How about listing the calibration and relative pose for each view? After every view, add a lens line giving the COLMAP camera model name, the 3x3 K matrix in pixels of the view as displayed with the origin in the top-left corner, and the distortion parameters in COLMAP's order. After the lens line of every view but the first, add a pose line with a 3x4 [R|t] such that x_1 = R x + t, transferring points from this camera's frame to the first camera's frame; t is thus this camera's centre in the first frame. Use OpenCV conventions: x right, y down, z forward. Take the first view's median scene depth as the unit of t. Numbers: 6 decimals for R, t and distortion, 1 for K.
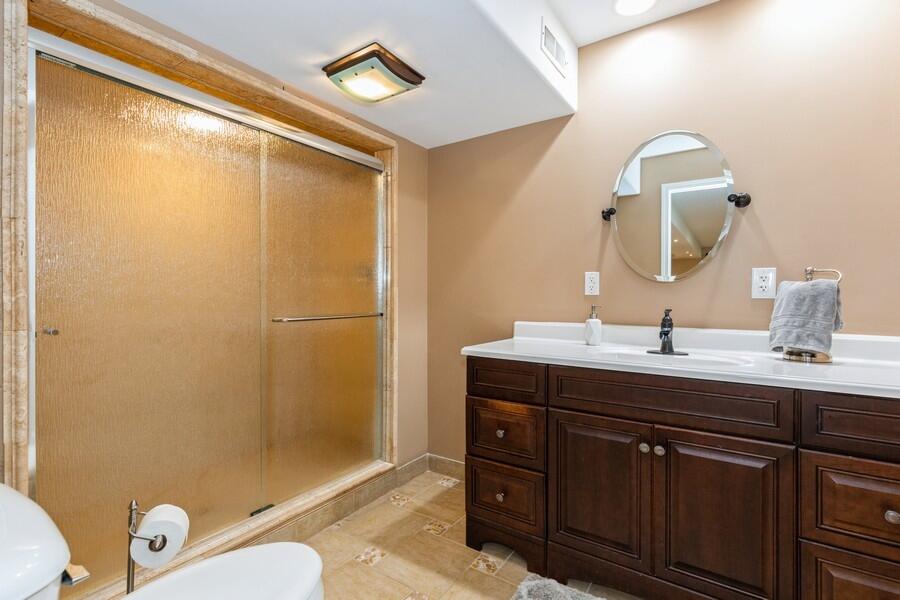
lens RADIAL K [[422.9, 0, 449.8], [0, 422.9, 298.6], [0, 0, 1]] dist [0.003500, -0.000454]
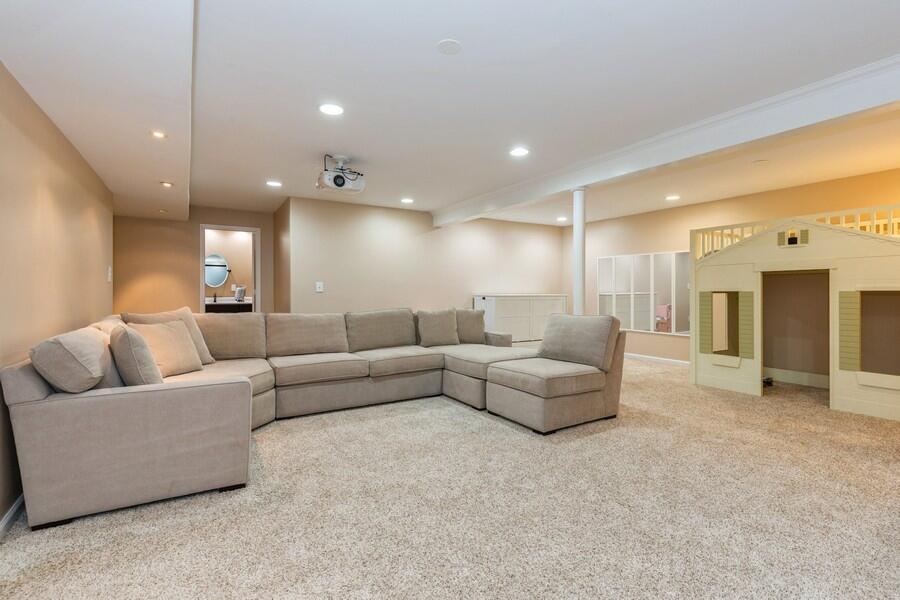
lens RADIAL K [[422.9, 0, 449.7], [0, 422.9, 296.1], [0, 0, 1]] dist [0.003500, -0.000454]
pose [[0.398680, -0.005557, 0.917073, -3.124521], [0.001989, 0.999985, 0.005194, 0.044483], [-0.917088, -0.000246, 0.398685, -3.693550]]
